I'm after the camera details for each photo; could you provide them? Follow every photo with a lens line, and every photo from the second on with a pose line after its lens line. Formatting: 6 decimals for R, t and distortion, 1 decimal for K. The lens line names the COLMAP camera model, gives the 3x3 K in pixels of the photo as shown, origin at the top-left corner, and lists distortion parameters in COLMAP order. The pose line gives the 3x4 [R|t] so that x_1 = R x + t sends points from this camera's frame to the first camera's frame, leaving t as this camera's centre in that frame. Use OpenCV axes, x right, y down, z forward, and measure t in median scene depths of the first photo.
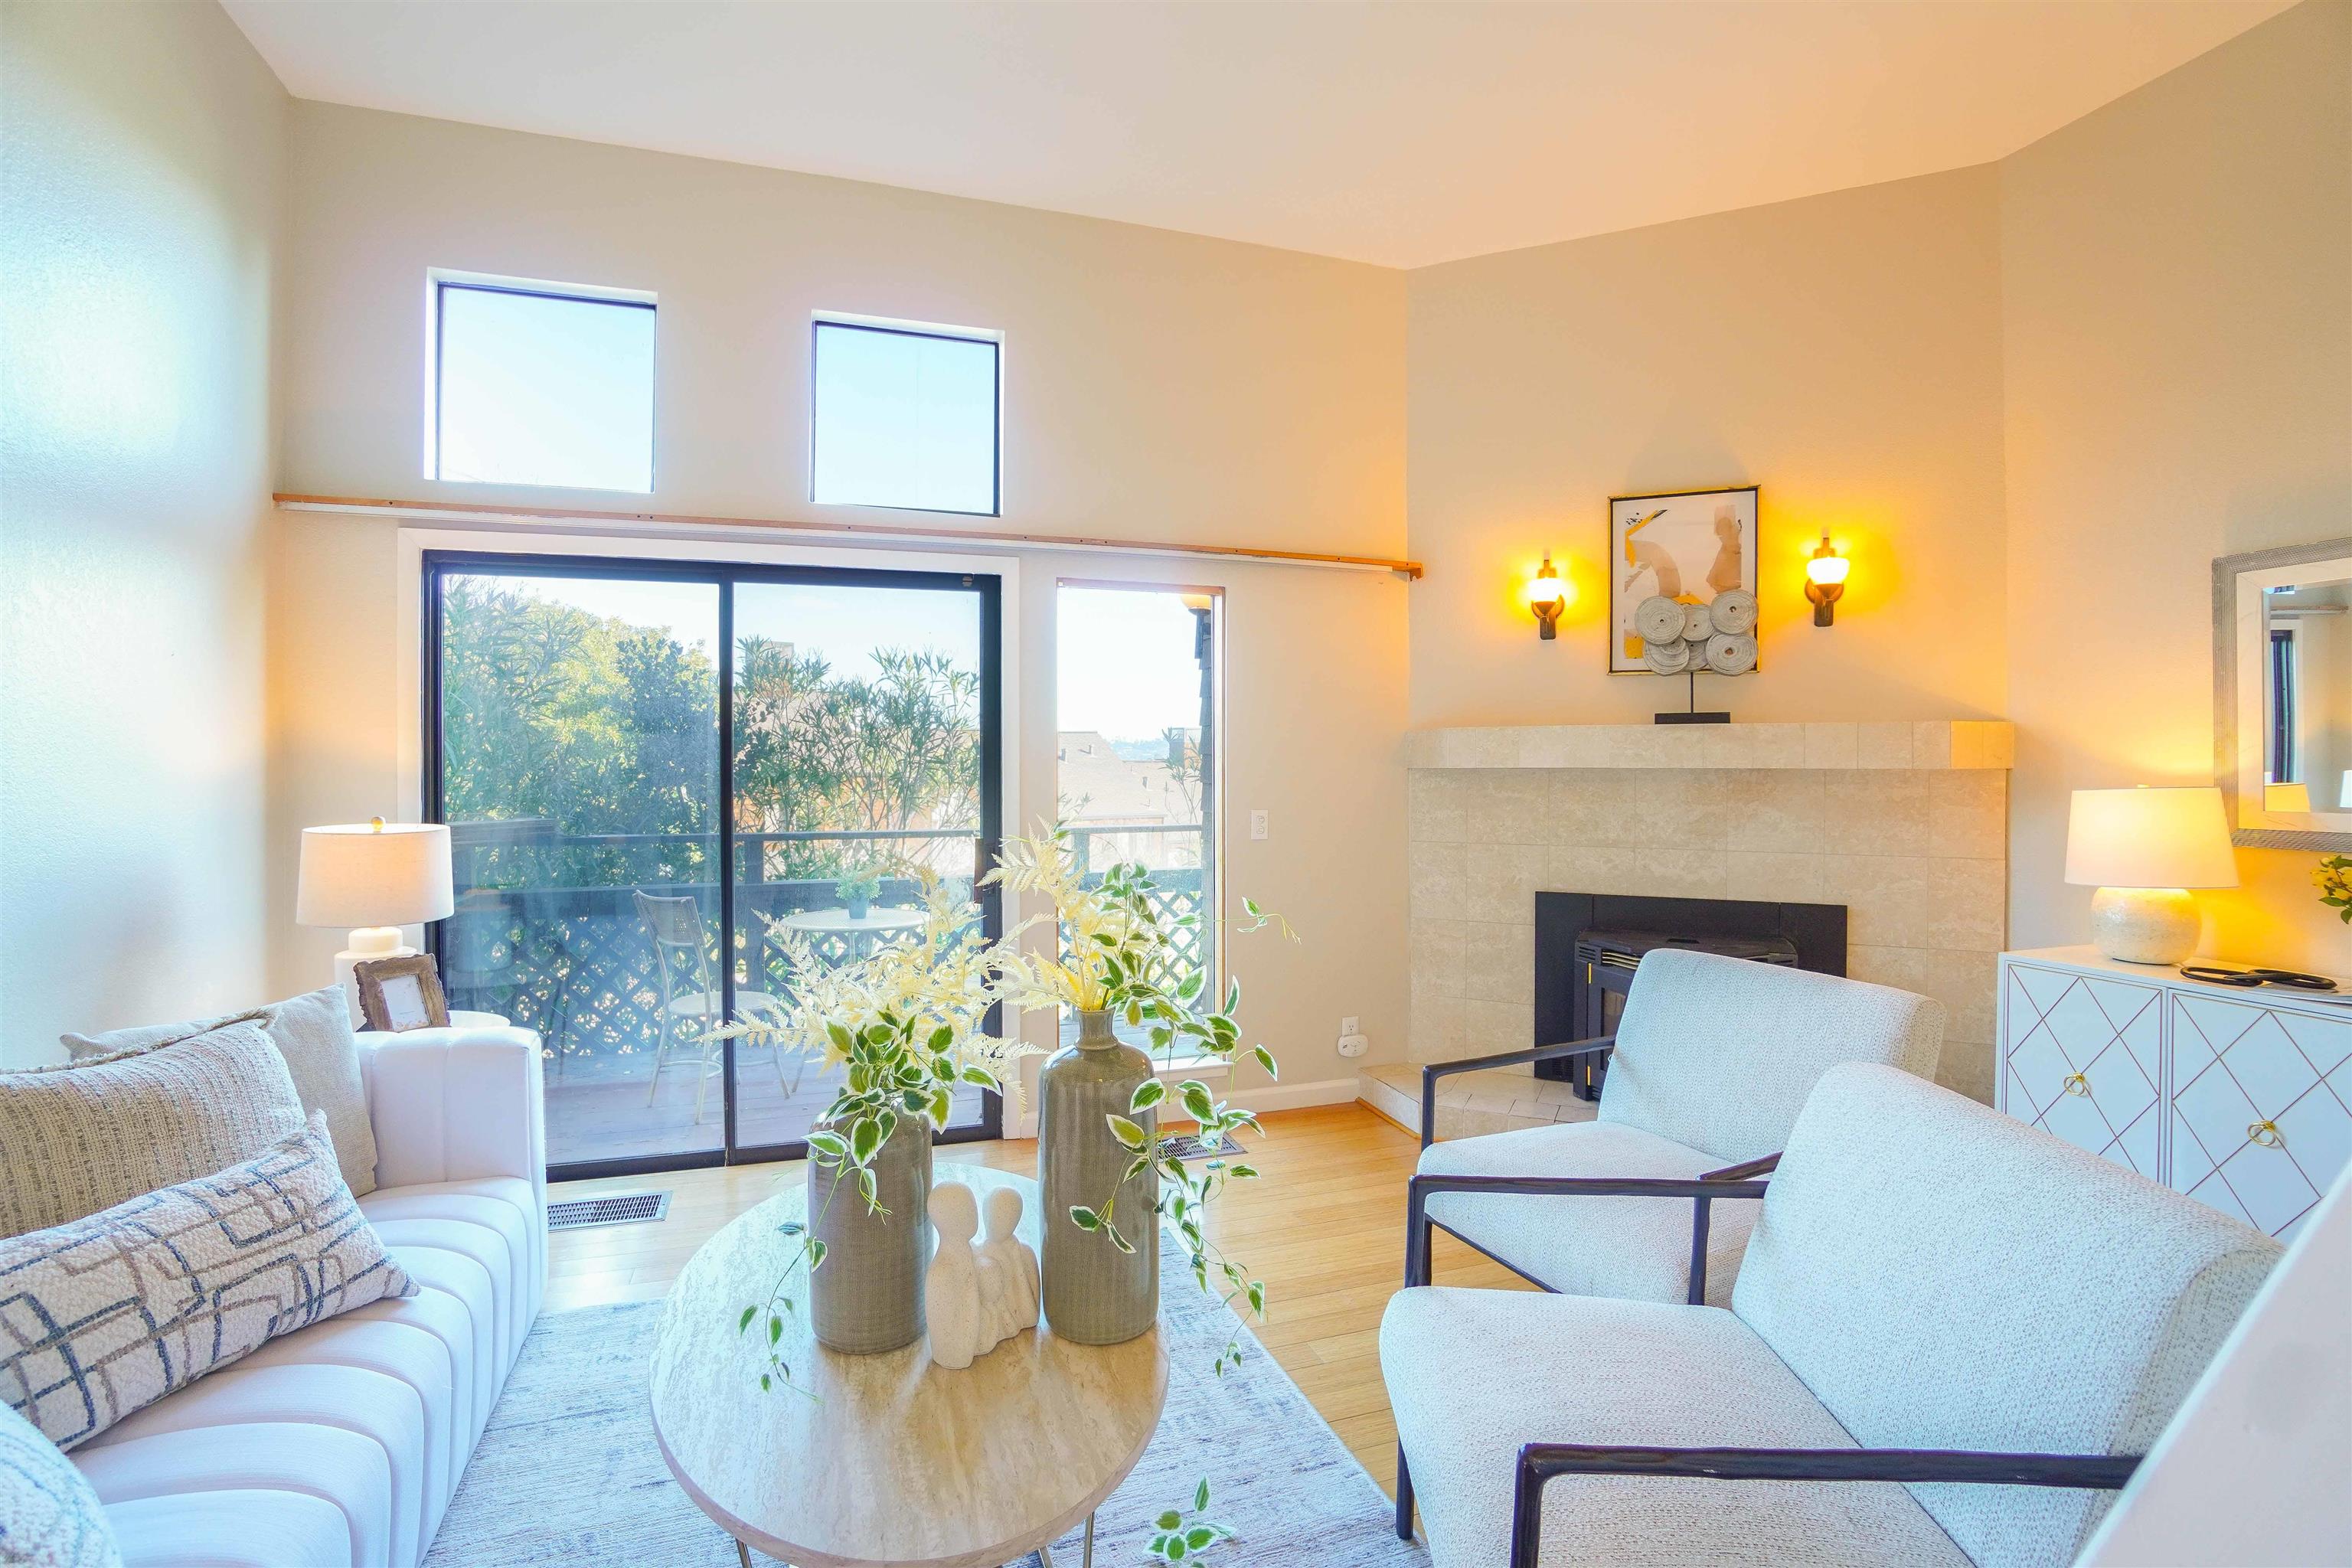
lens RADIAL K [[1061.3, 0, 1143.9], [0, 1061.3, 769.9], [0, 0, 1]] dist [-0.049983, 0.014144]
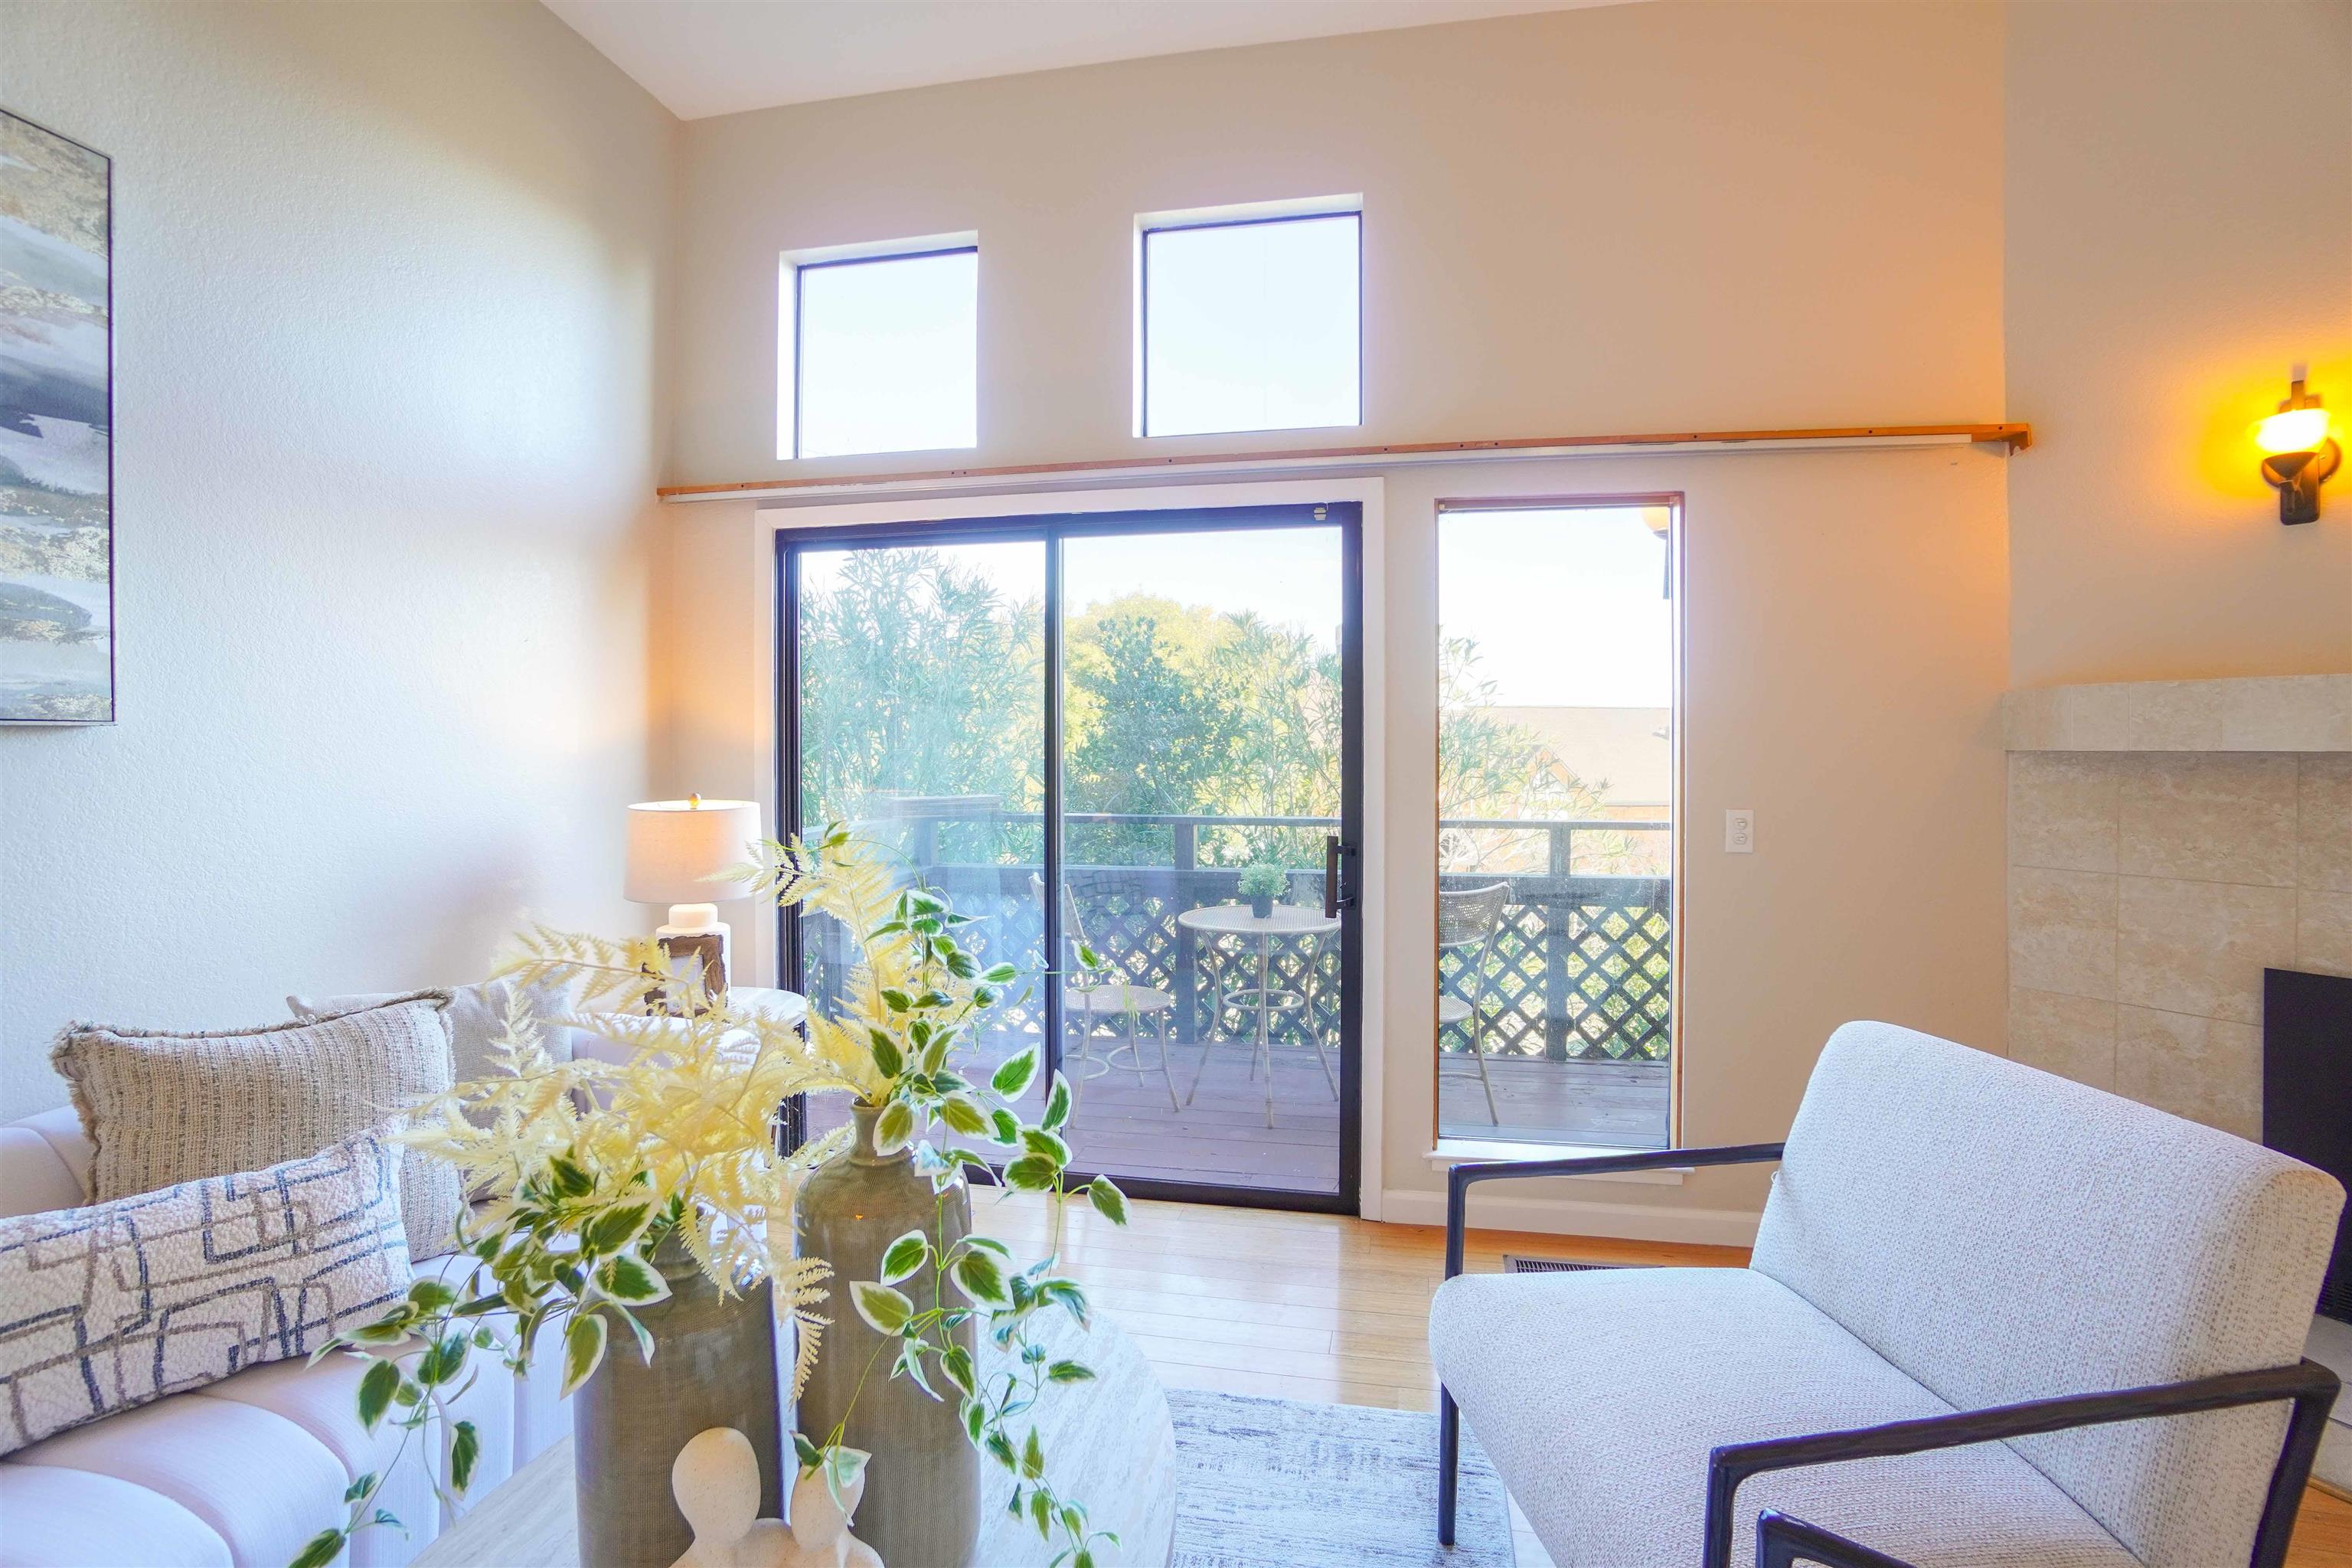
lens RADIAL K [[1061.3, 0, 1206.0], [0, 1061.3, 753.8], [0, 0, 1]] dist [-0.049983, 0.014144]
pose [[0.878139, 0.006932, -0.478356, 0.153810], [-0.004617, 0.999971, 0.006017, -0.001551], [0.478384, -0.003075, 0.878145, 0.278507]]
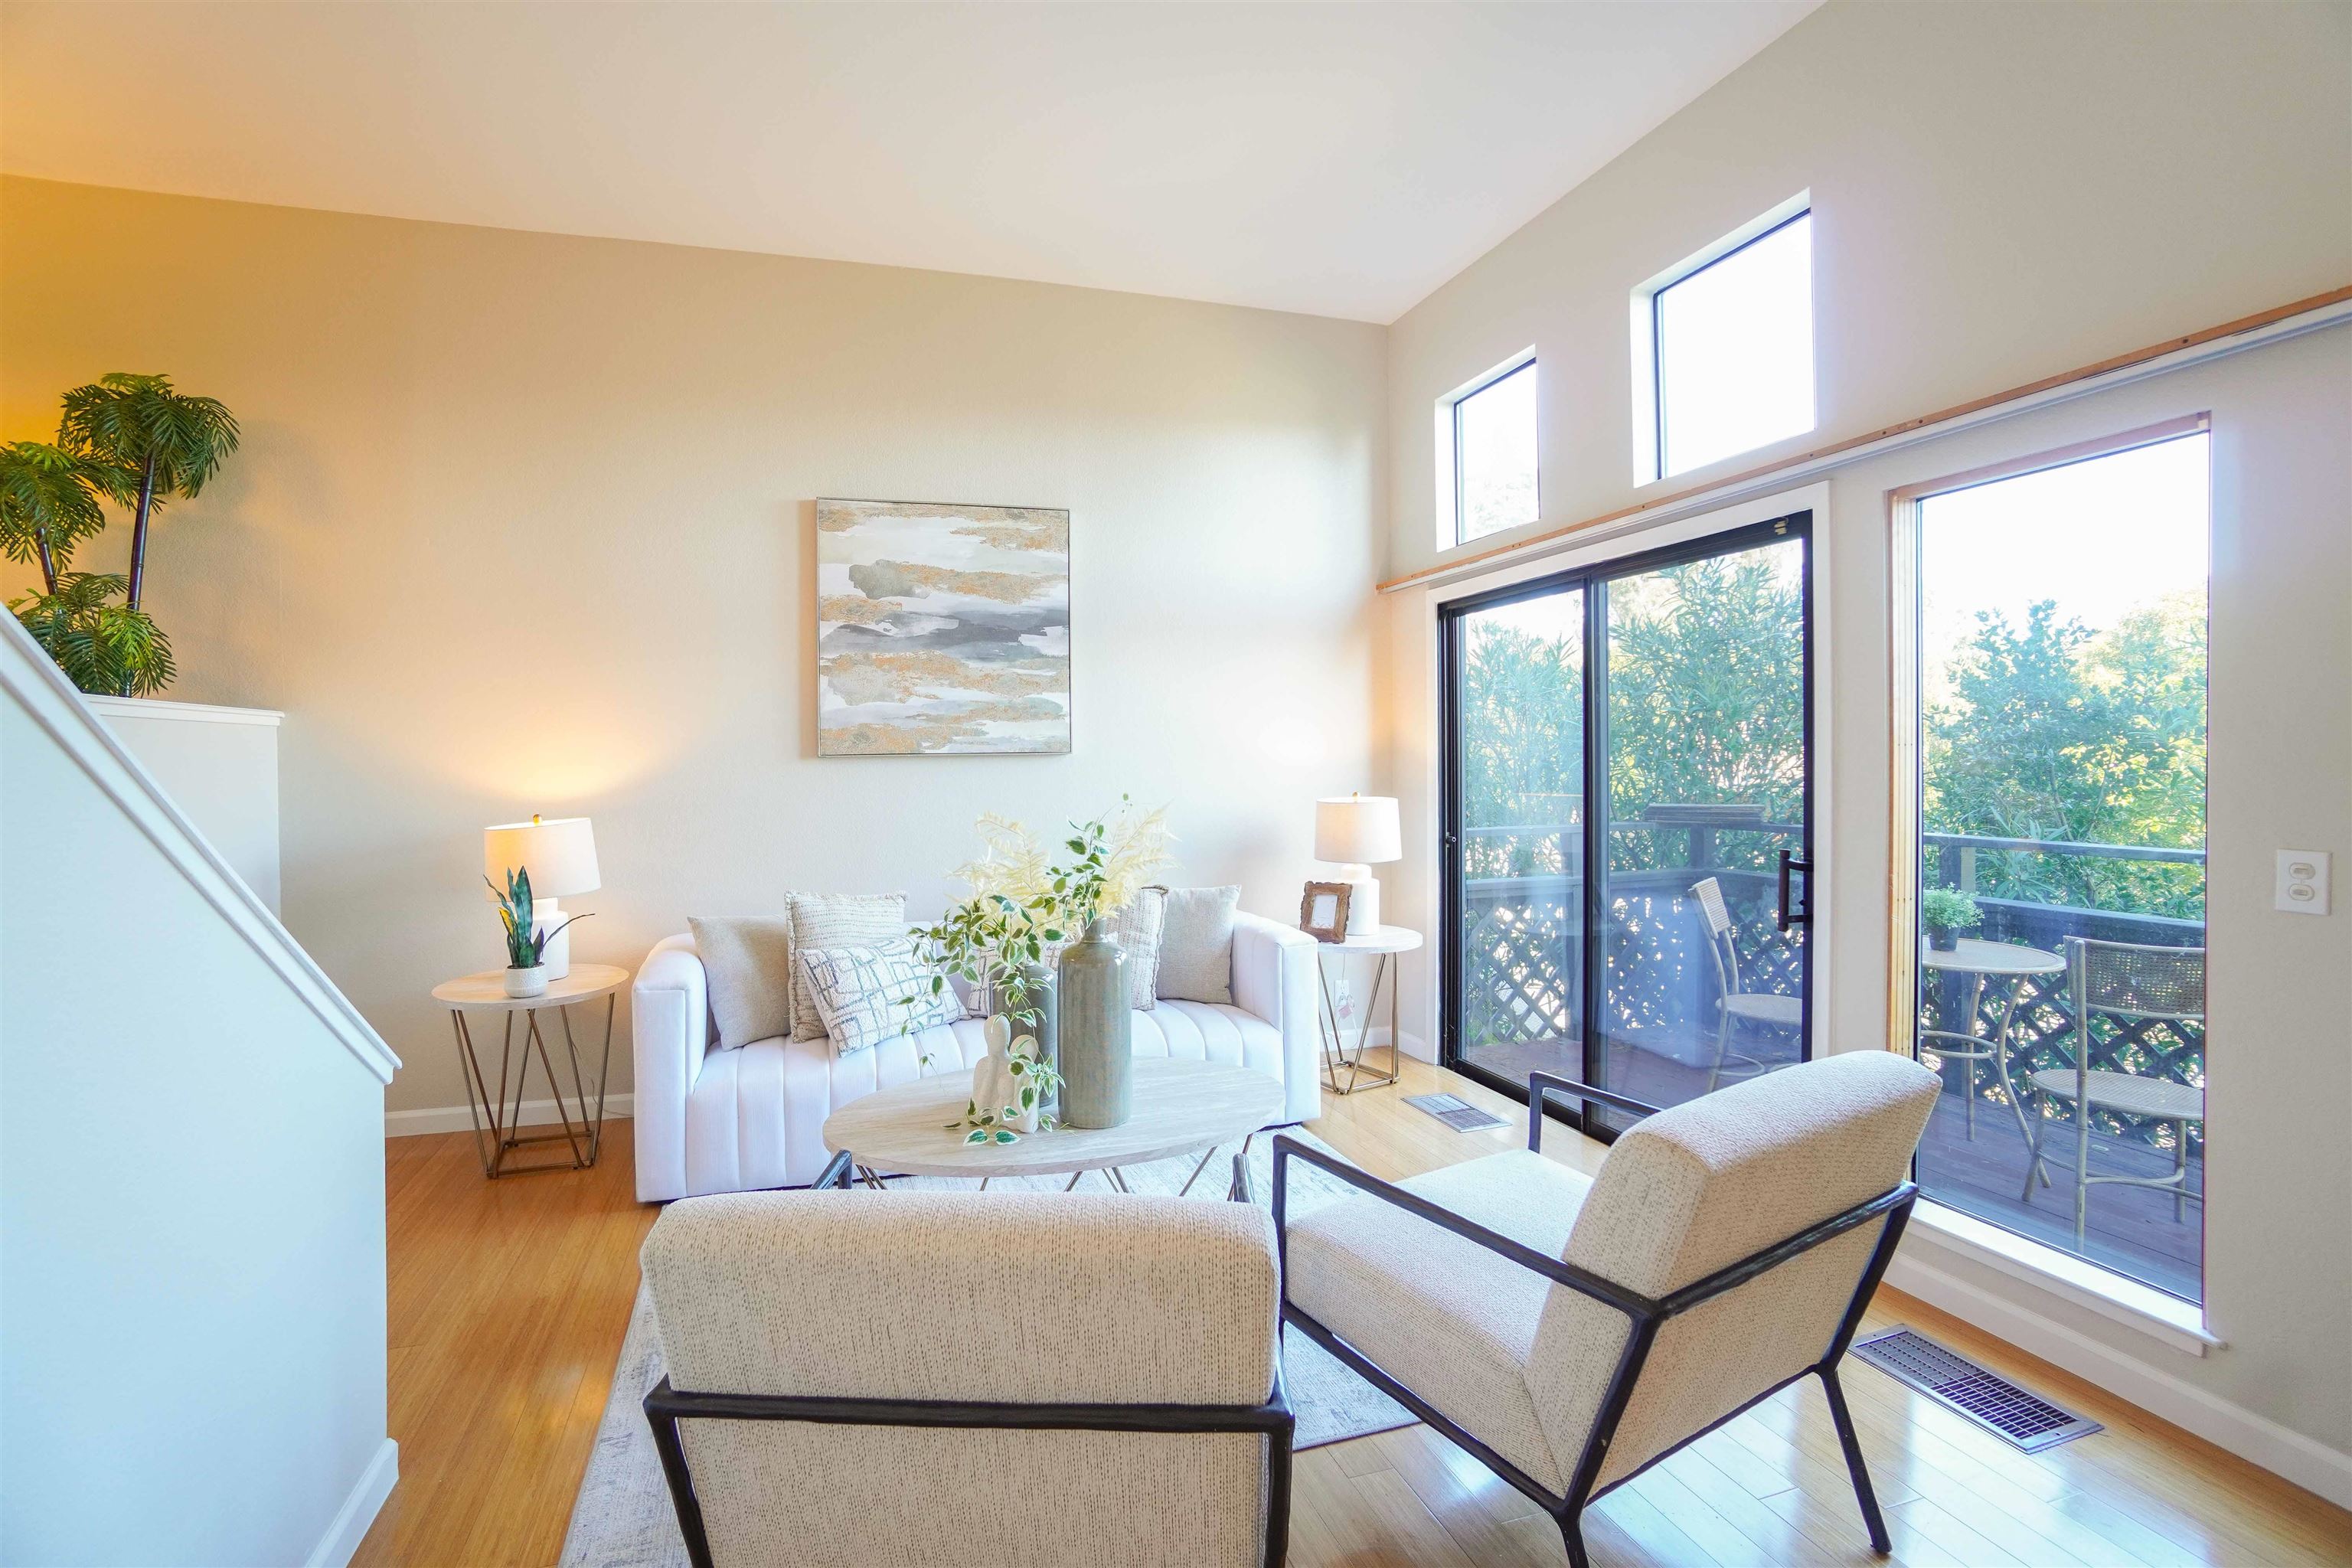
lens RADIAL K [[1061.3, 0, 1131.9], [0, 1061.3, 750.4], [0, 0, 1]] dist [-0.049983, 0.014144]
pose [[-0.013289, -0.003425, -0.999906, 0.683543], [0.003996, 0.999986, -0.003478, -0.010147], [0.999904, -0.004042, -0.013275, 0.565489]]
